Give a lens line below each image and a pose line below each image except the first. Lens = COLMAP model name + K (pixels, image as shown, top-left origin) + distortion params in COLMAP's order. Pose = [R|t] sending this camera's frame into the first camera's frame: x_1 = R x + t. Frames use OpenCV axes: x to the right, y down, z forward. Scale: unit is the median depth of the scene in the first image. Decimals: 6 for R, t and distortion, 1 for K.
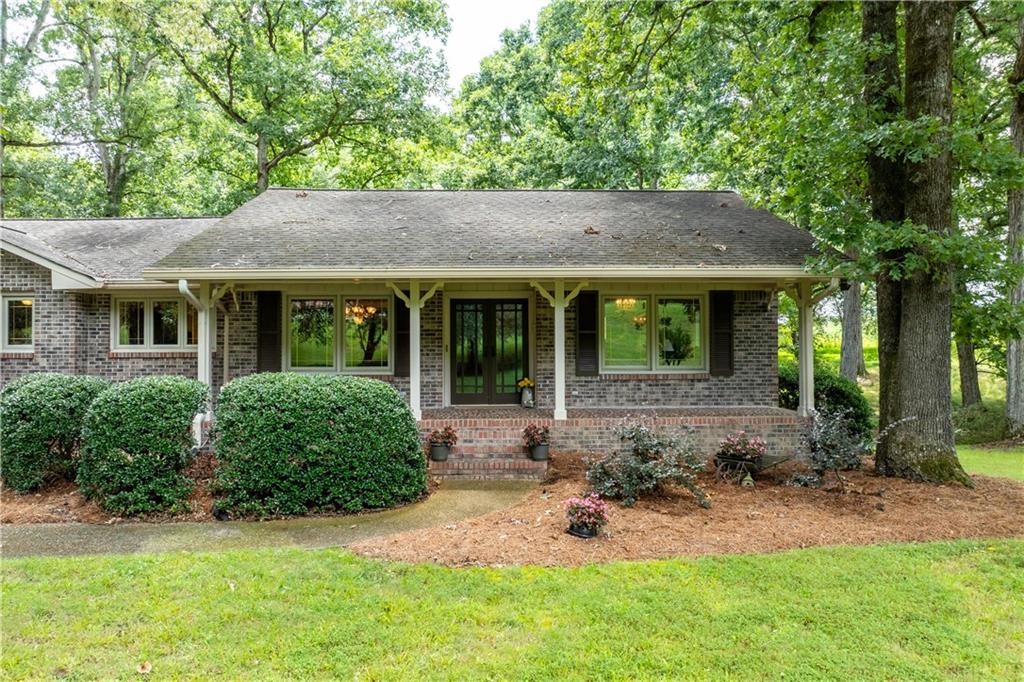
lens RADIAL K [[735.1, 0, 512.0], [0, 735.1, 341.0], [0, 0, 1]] dist [-0.044193, 0.001366]
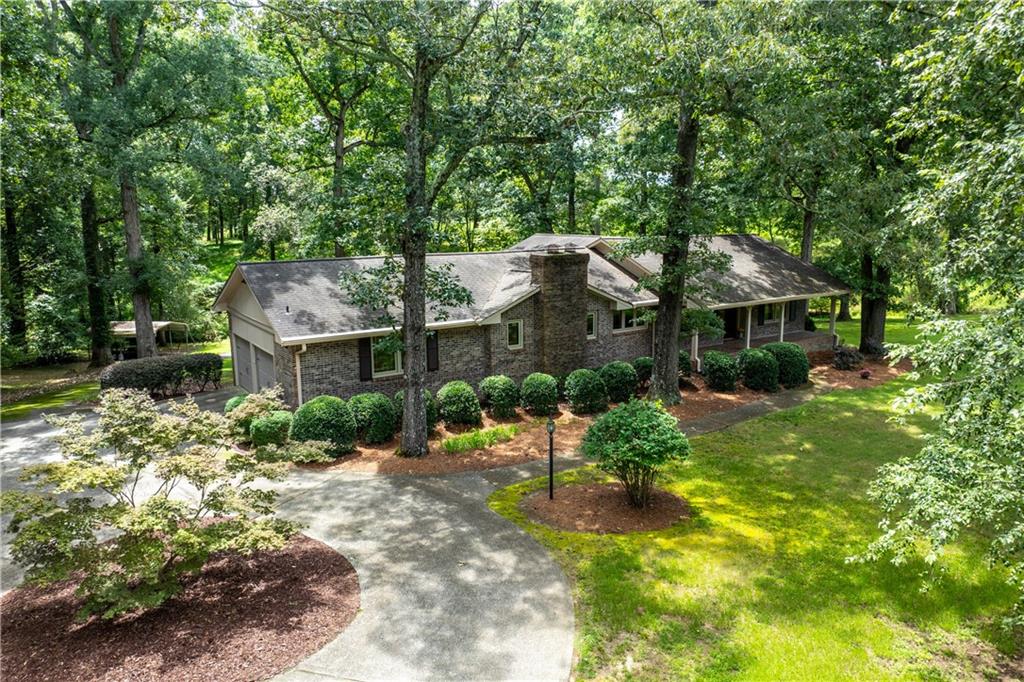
lens RADIAL K [[723.9, 0, 517.6], [0, 723.9, 339.7], [0, 0, 1]] dist [-0.038620, 0.000646]
pose [[0.847444, -0.098570, 0.521654, -1.981720], [0.005807, 0.984274, 0.176551, -0.362262], [-0.530854, -0.146588, 0.834690, -0.690734]]
